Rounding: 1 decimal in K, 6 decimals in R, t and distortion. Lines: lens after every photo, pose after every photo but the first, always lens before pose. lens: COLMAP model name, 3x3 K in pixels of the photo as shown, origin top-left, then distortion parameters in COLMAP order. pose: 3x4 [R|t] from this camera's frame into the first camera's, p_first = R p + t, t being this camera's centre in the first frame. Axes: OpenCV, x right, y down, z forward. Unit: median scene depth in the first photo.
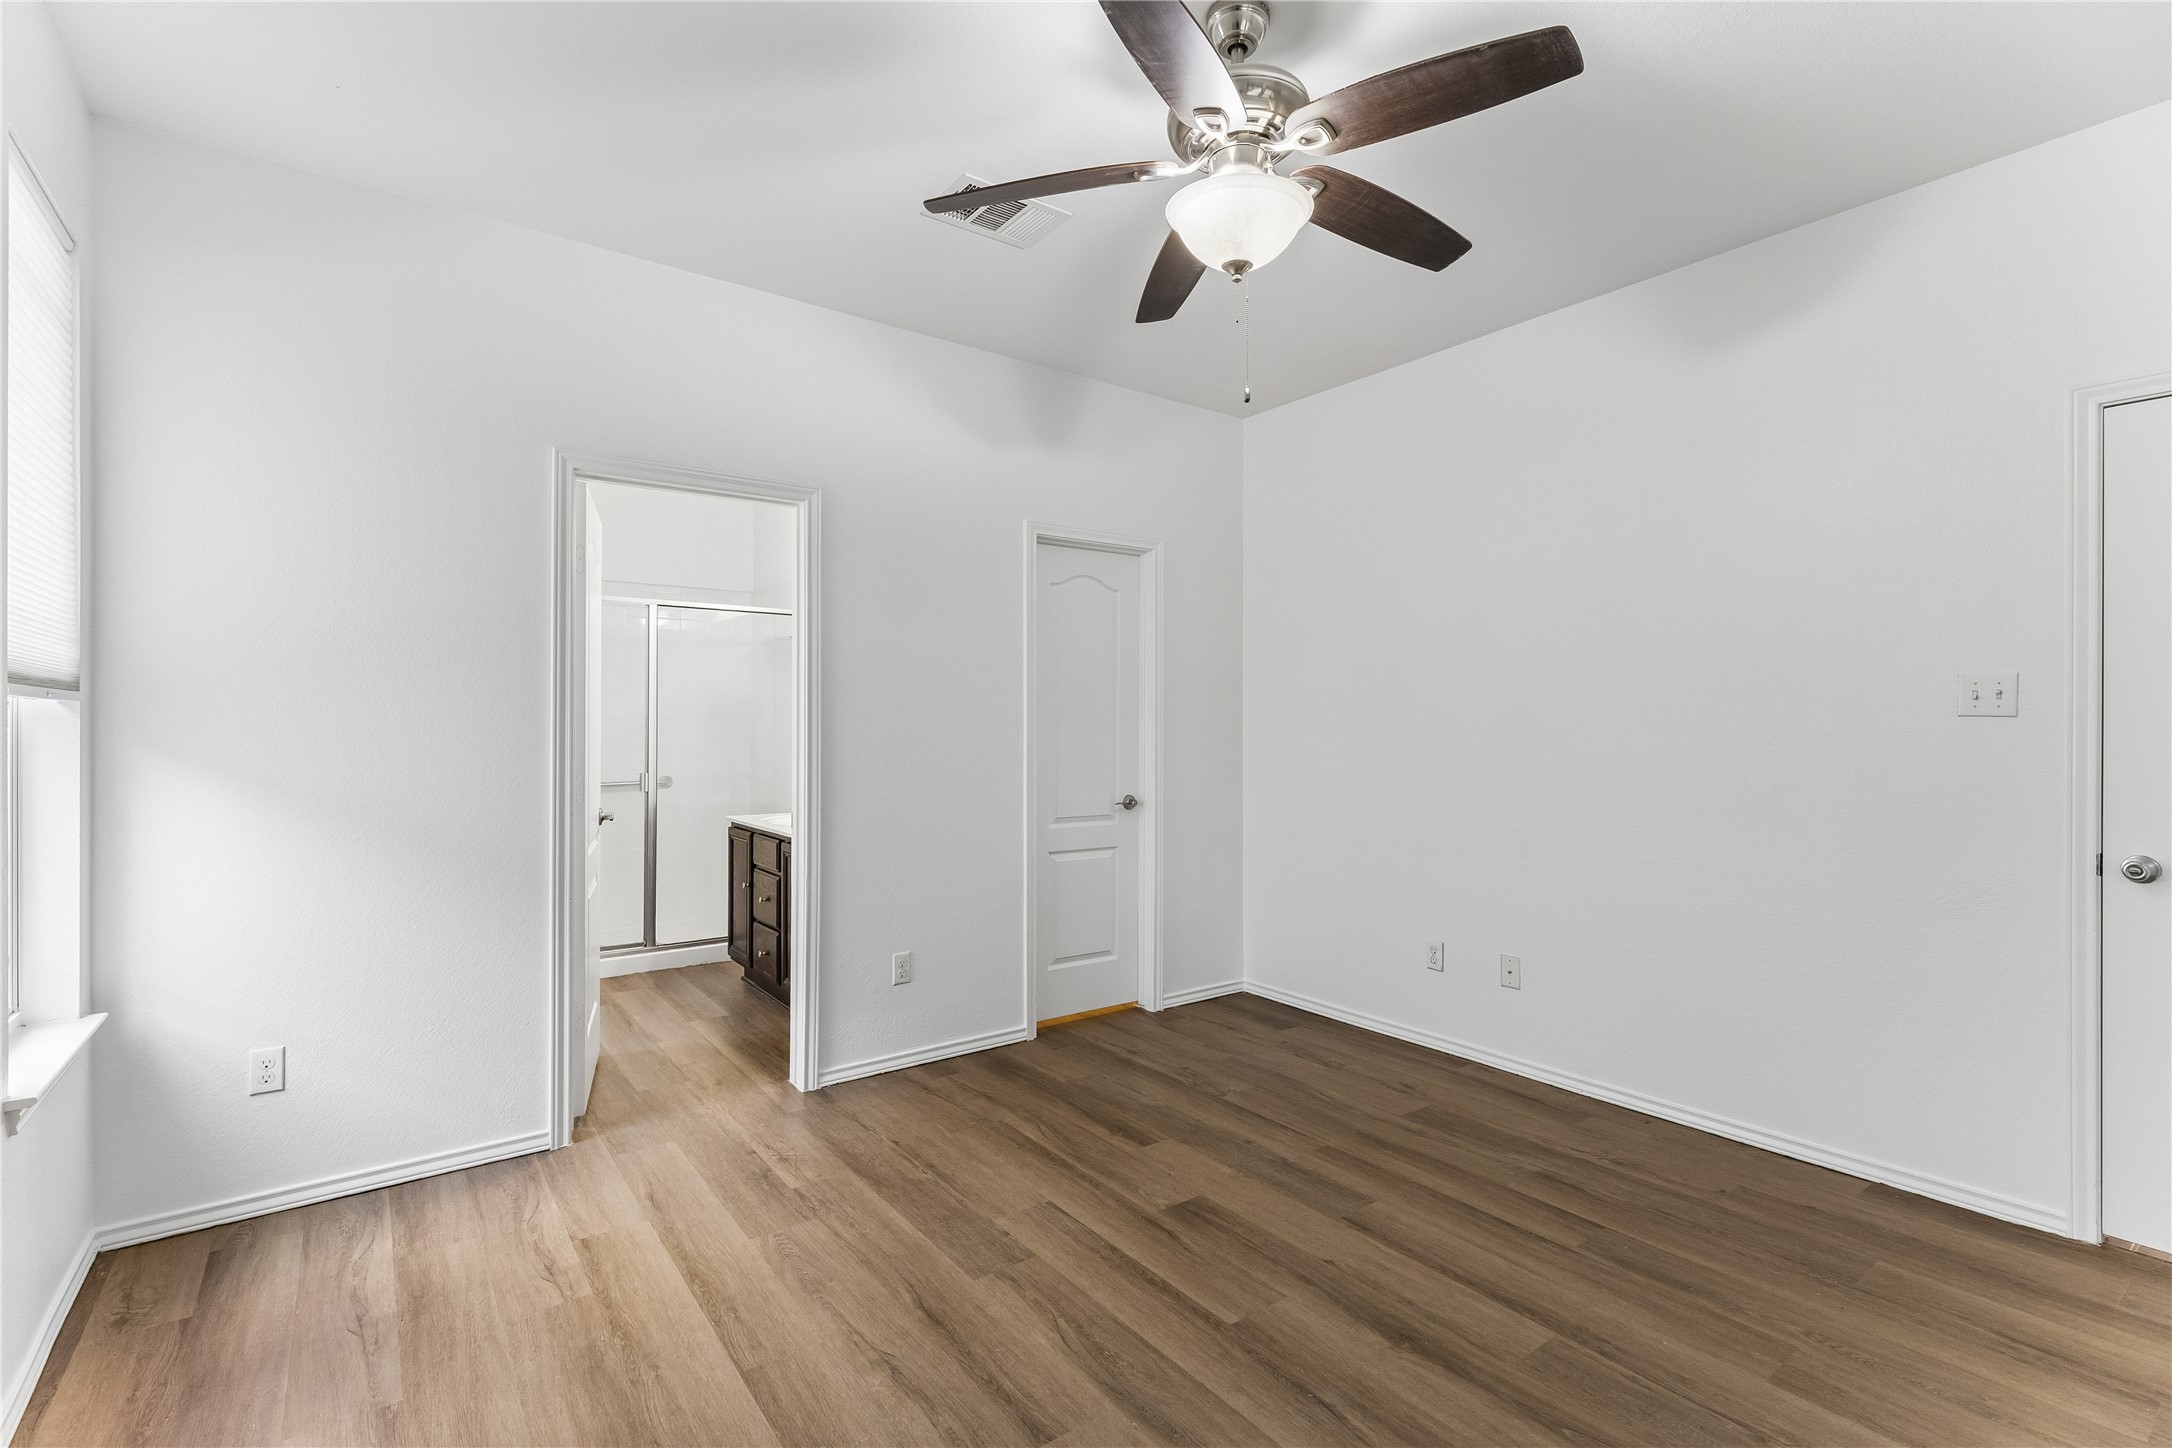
lens RADIAL K [[985.9, 0, 1089.4], [0, 985.9, 720.3], [0, 0, 1]] dist [0.002599, 0.000442]
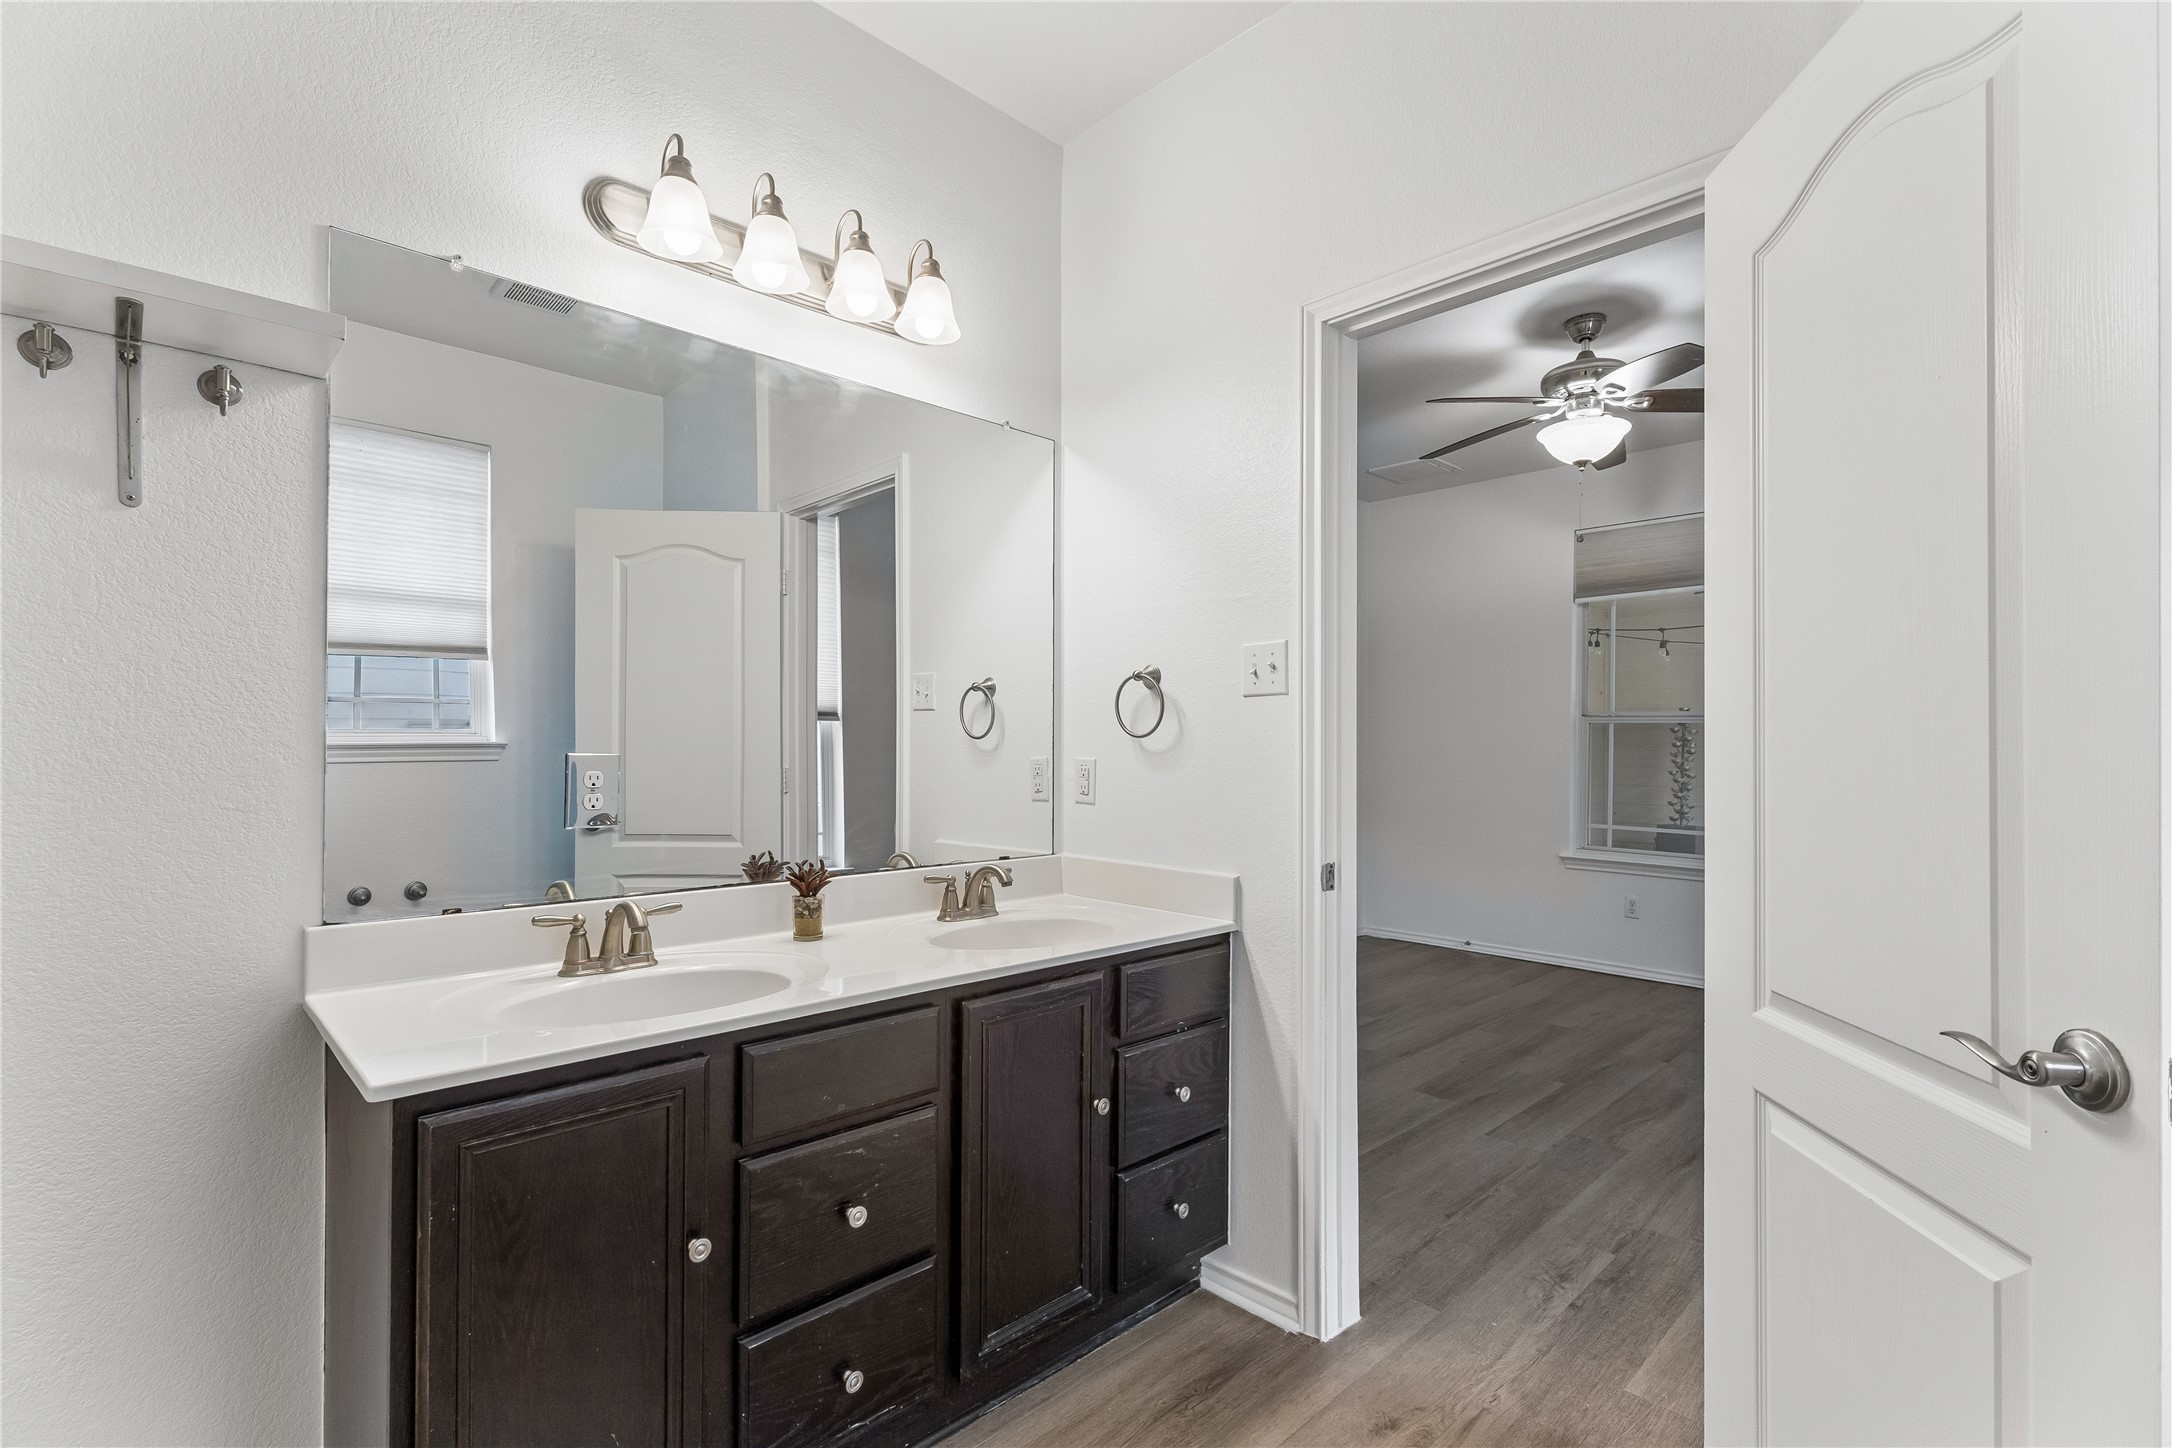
lens RADIAL K [[985.9, 0, 1089.4], [0, 985.9, 720.3], [0, 0, 1]] dist [0.002599, 0.000442]
pose [[-0.130846, 0.020783, 0.991185, -1.048594], [-0.013978, 0.999642, -0.022805, 0.033453], [-0.991304, -0.016839, -0.130509, 1.495681]]
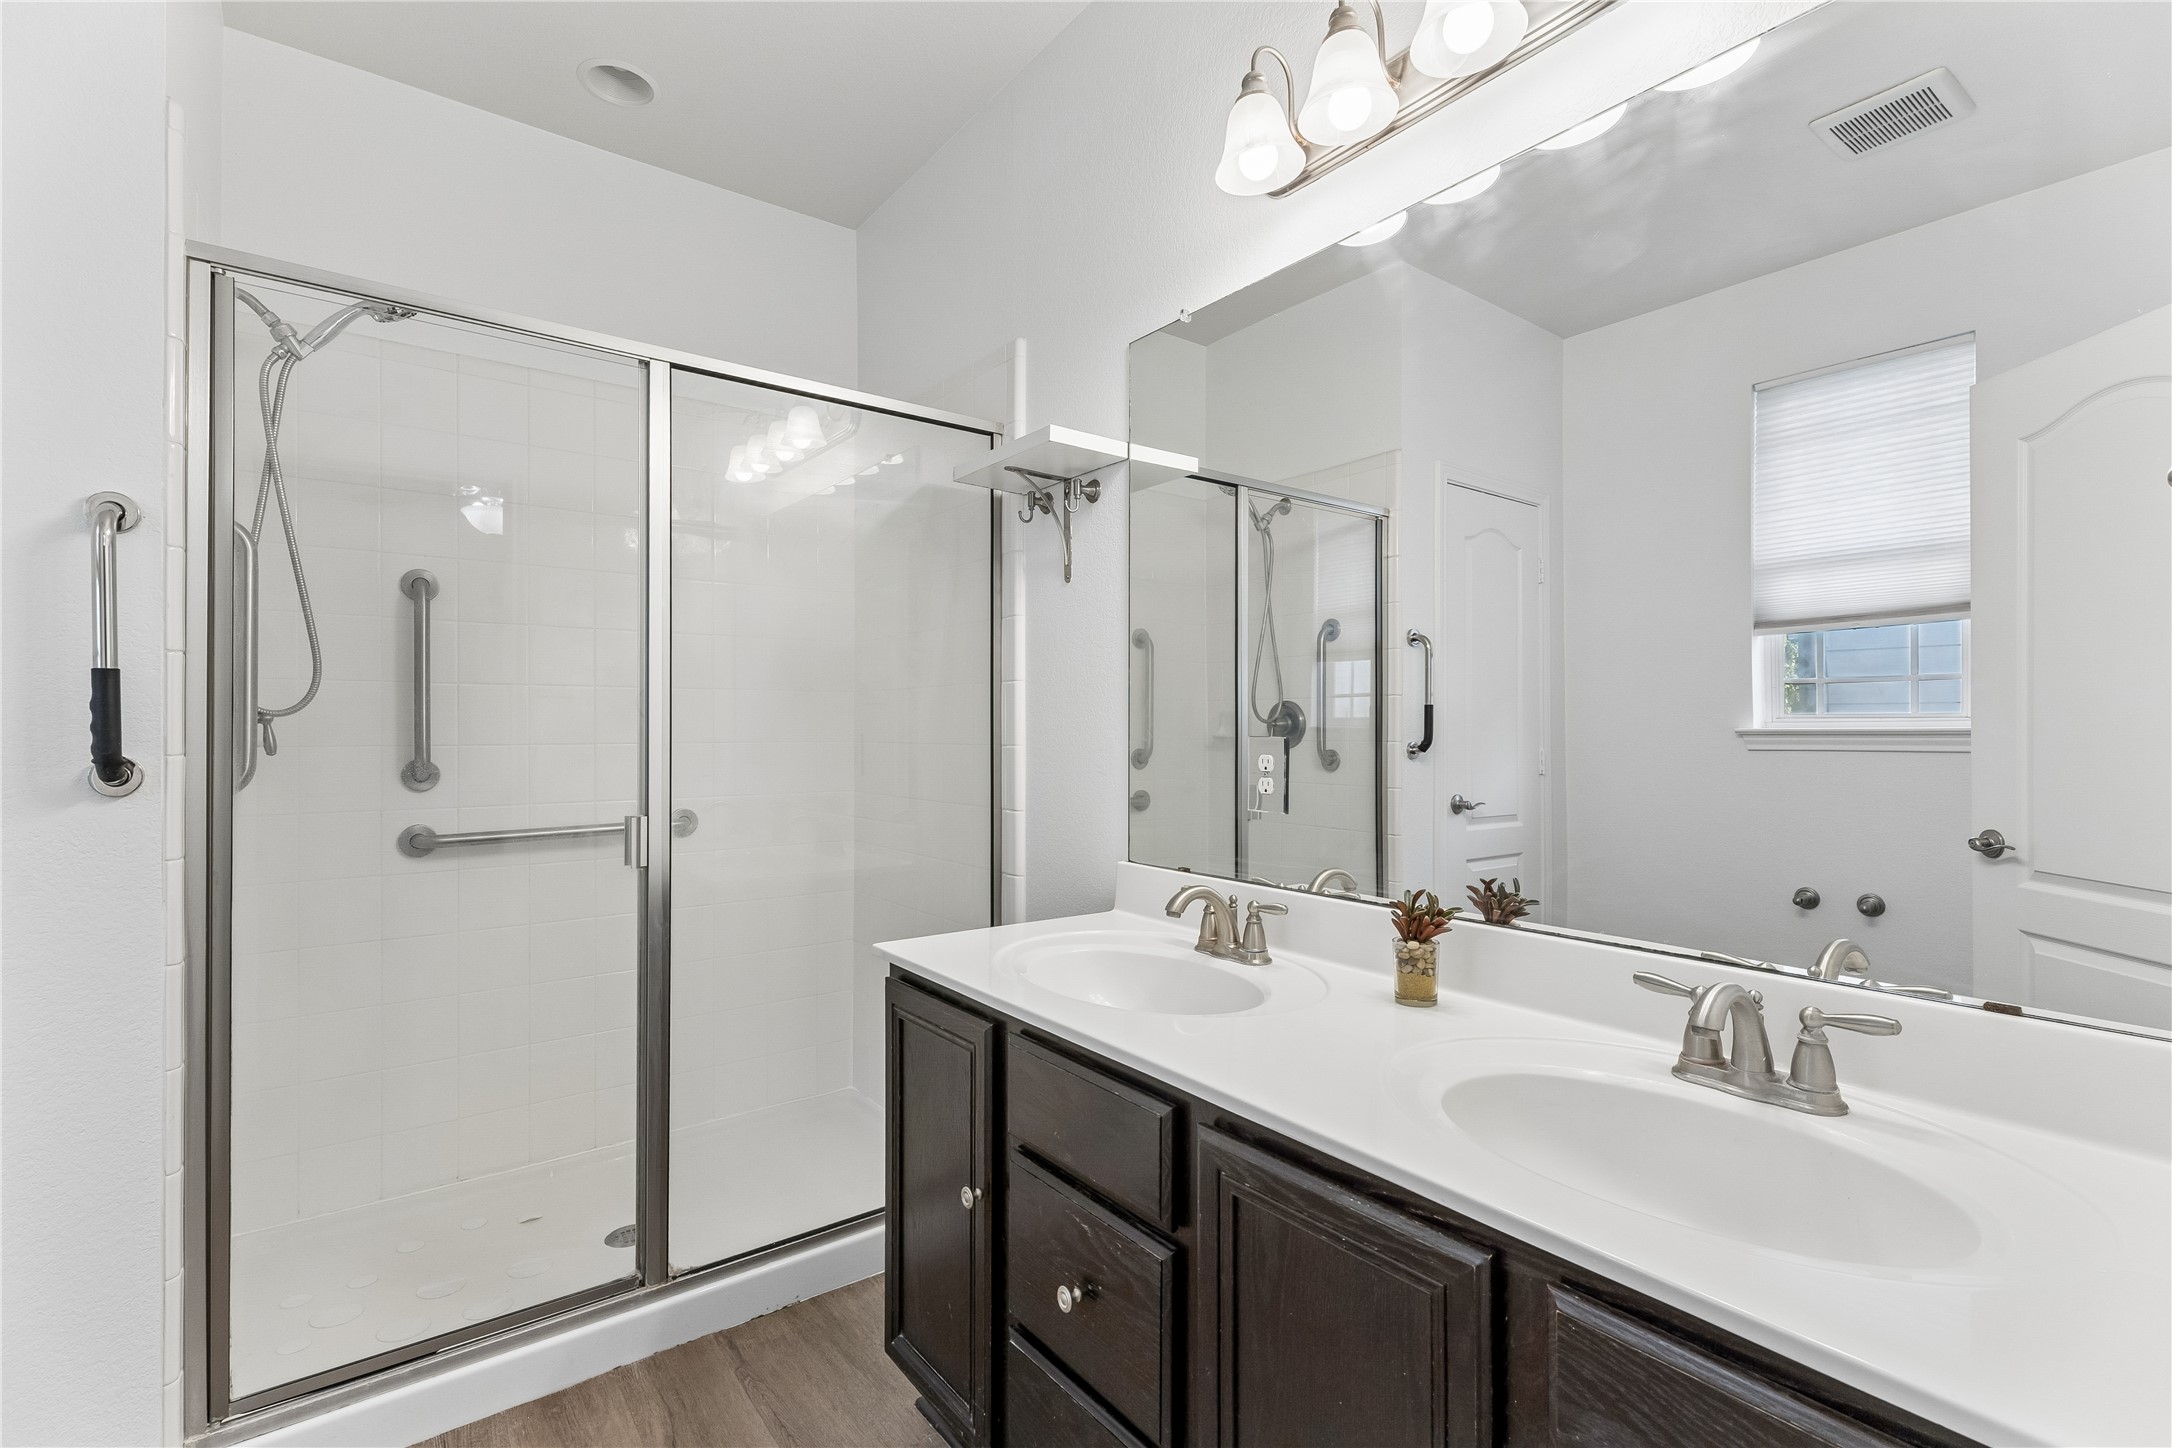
lens RADIAL K [[985.9, 0, 1089.4], [0, 985.9, 720.3], [0, 0, 1]] dist [0.002599, 0.000442]
pose [[0.999993, -0.000075, -0.003759, -0.491214], [0.000094, 0.999988, 0.004968, 0.030982], [0.003759, -0.004968, 0.999981, 1.105443]]
